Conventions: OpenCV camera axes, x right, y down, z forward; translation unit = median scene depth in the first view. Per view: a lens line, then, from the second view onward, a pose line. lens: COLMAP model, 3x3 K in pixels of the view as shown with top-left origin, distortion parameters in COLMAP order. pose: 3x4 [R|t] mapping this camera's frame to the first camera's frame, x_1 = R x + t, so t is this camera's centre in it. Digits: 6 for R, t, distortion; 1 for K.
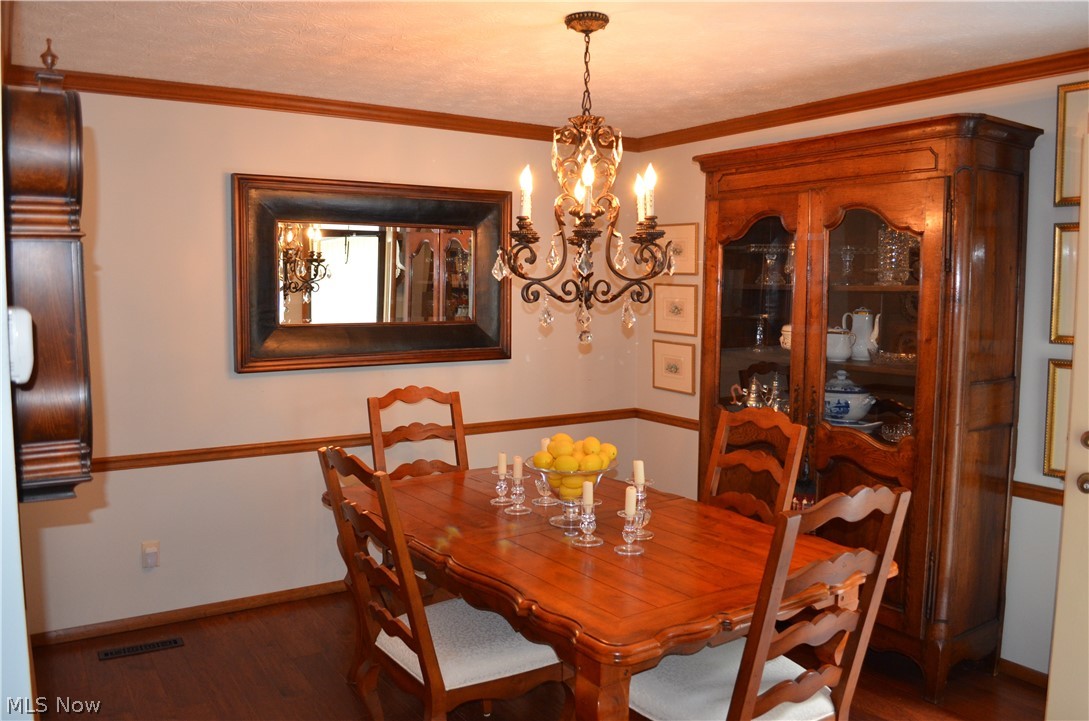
lens RADIAL K [[856.5, 0, 544.5], [0, 856.5, 360.5], [0, 0, 1]] dist [-0.076206, -0.001715]
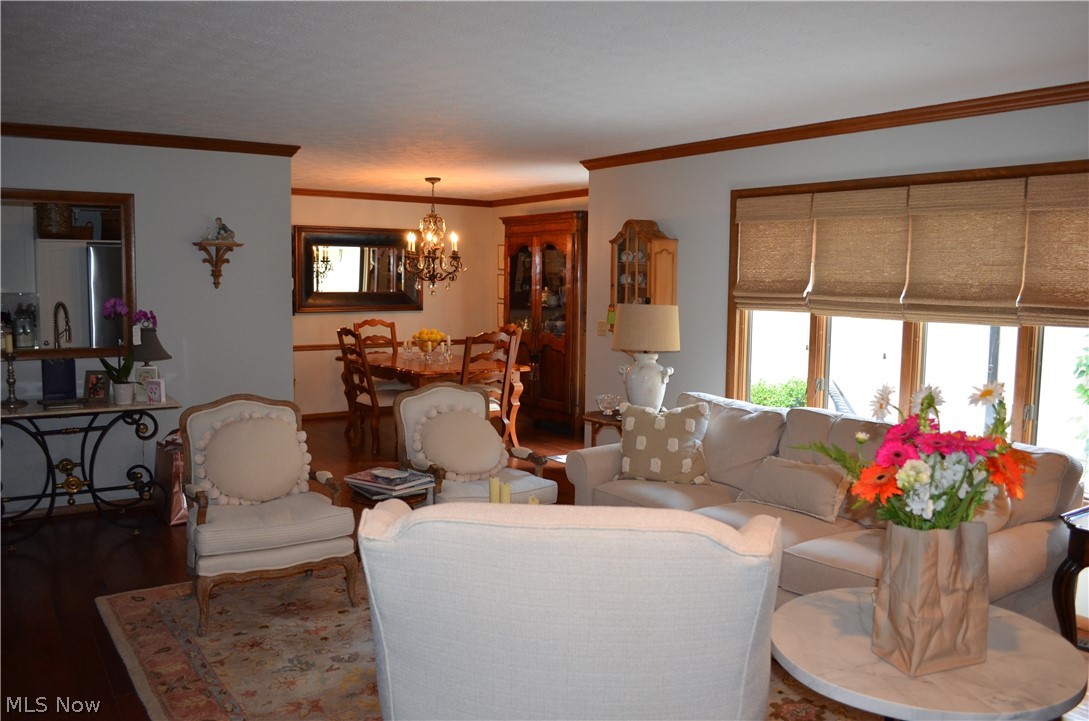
lens RADIAL K [[856.5, 0, 544.5], [0, 856.5, 360.5], [0, 0, 1]] dist [-0.076206, -0.001715]
pose [[0.999821, 0.003837, 0.018554, 0.254914], [-0.004048, 0.999927, 0.011364, 0.111839], [-0.018509, -0.011437, 0.999763, -1.260946]]
